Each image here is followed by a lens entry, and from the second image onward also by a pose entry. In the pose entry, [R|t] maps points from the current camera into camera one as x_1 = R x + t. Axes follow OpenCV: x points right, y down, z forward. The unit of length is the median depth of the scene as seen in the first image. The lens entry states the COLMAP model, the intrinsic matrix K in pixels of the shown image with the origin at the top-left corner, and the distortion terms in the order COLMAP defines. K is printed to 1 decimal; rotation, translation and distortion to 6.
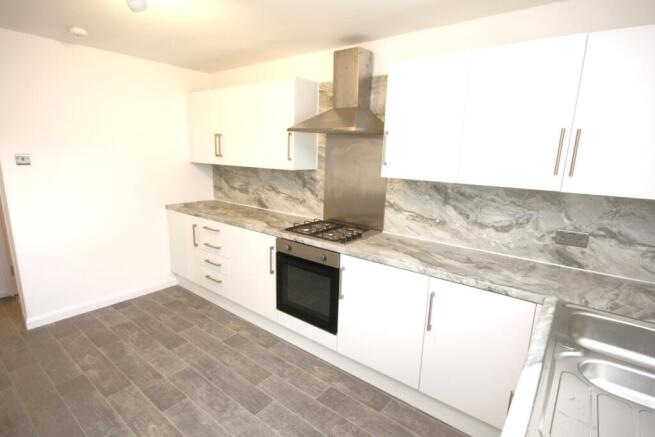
lens RADIAL K [[337.8, 0, 327.5], [0, 337.8, 226.4], [0, 0, 1]] dist [-0.016722, -0.000292]
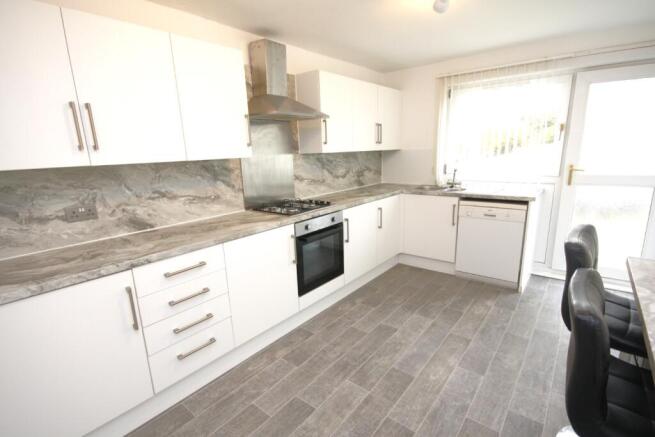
lens RADIAL K [[325.3, 0, 343.3], [0, 325.3, 217.5], [0, 0, 1]] dist [0.028486, -0.000131]
pose [[-0.020656, -0.268816, 0.962970, -0.888362], [0.214689, 0.939514, 0.266873, -0.180552], [-0.976464, 0.212251, 0.038306, 0.686862]]
